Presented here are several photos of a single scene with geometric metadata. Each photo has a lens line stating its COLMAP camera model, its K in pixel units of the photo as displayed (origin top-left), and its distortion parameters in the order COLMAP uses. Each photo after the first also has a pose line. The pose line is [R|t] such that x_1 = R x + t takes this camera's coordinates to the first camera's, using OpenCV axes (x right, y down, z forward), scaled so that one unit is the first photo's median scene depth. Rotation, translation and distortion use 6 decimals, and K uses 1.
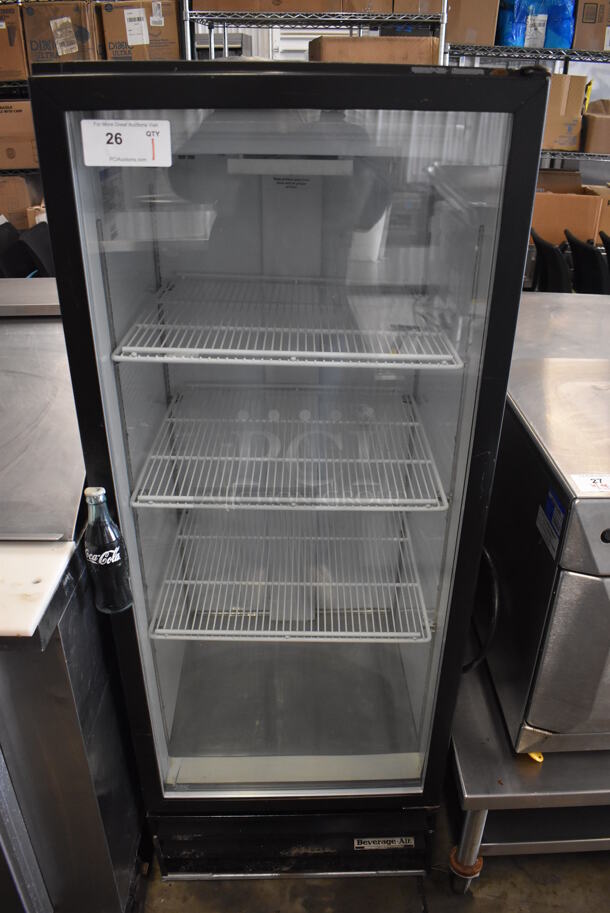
lens RADIAL K [[711.9, 0, 308.1], [0, 711.9, 457.7], [0, 0, 1]] dist [-0.114450, 0.035847]
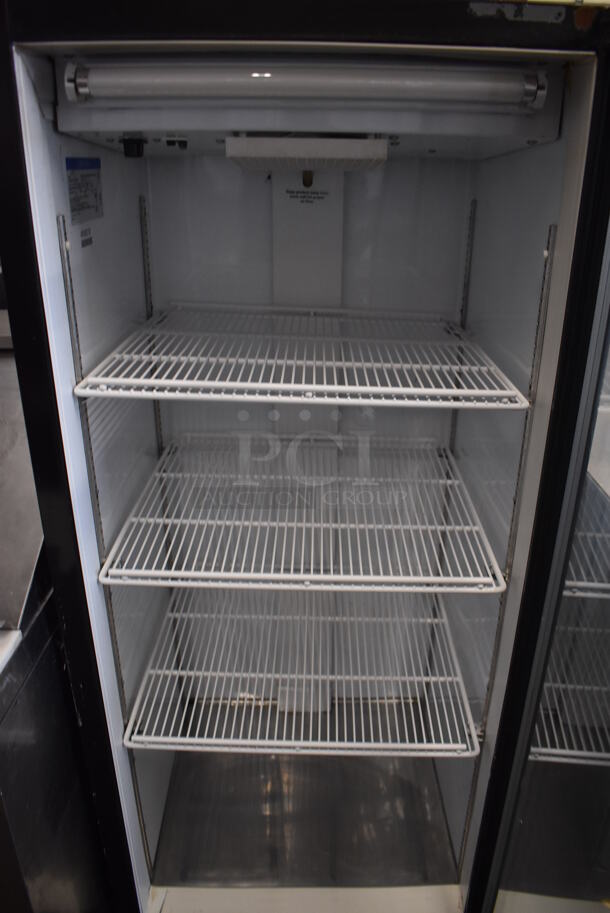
lens RADIAL K [[711.9, 0, 308.1], [0, 711.9, 457.7], [0, 0, 1]] dist [-0.114450, 0.035847]
pose [[0.999814, 0.006291, -0.018236, -0.006369], [-0.007820, 0.996348, -0.085032, -0.005045], [0.017634, 0.085158, 0.996211, 0.214650]]
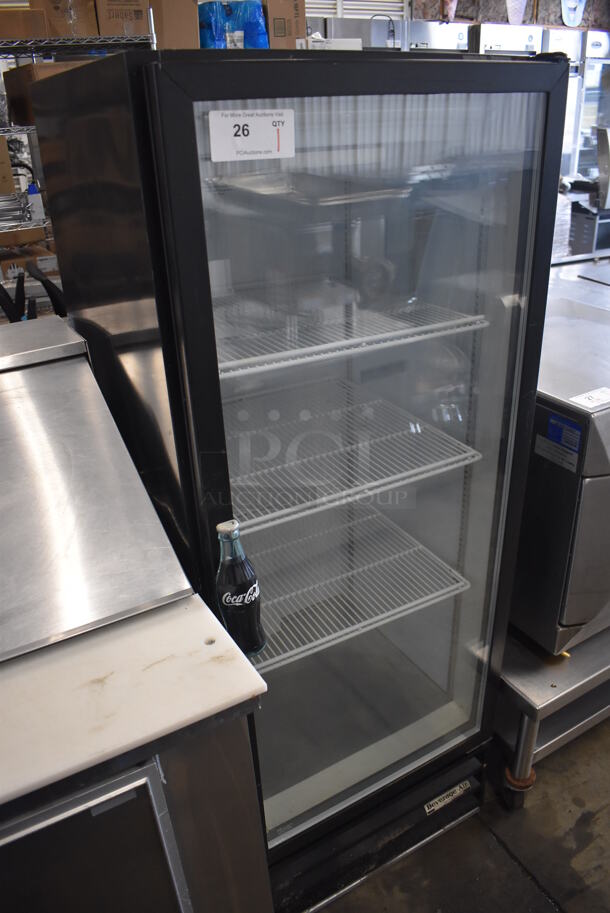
lens RADIAL K [[711.9, 0, 308.1], [0, 711.9, 457.7], [0, 0, 1]] dist [-0.114450, 0.035847]
pose [[0.872700, -0.257294, 0.414964, -0.484819], [0.271306, 0.962142, 0.025990, -0.027335], [-0.405942, 0.089901, 0.909467, 0.107437]]
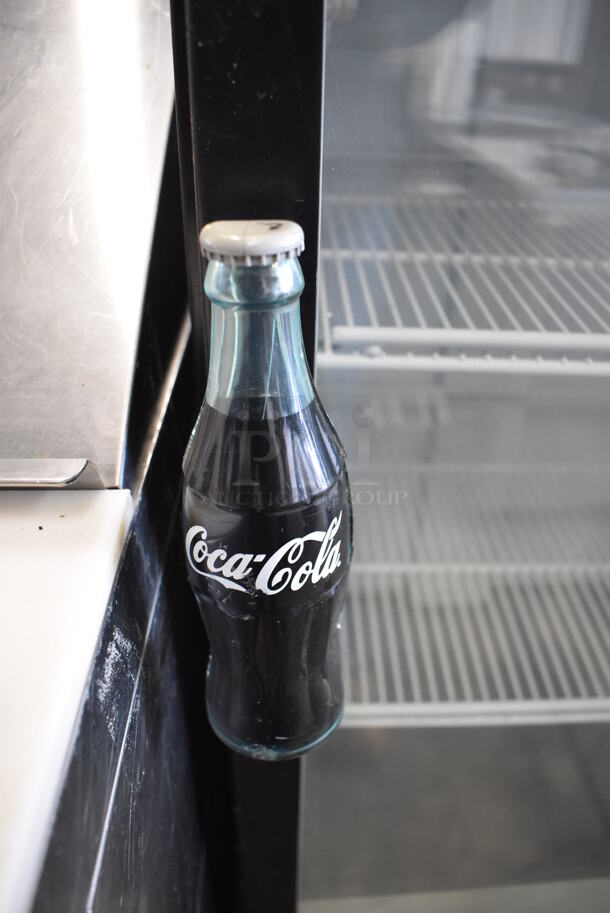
lens RADIAL K [[711.9, 0, 308.1], [0, 711.9, 457.7], [0, 0, 1]] dist [-0.114450, 0.035847]
pose [[0.999993, -0.003703, 0.000403, -0.245079], [0.003648, 0.995519, 0.094492, 0.076854], [-0.000751, -0.094490, 0.995526, 0.683448]]
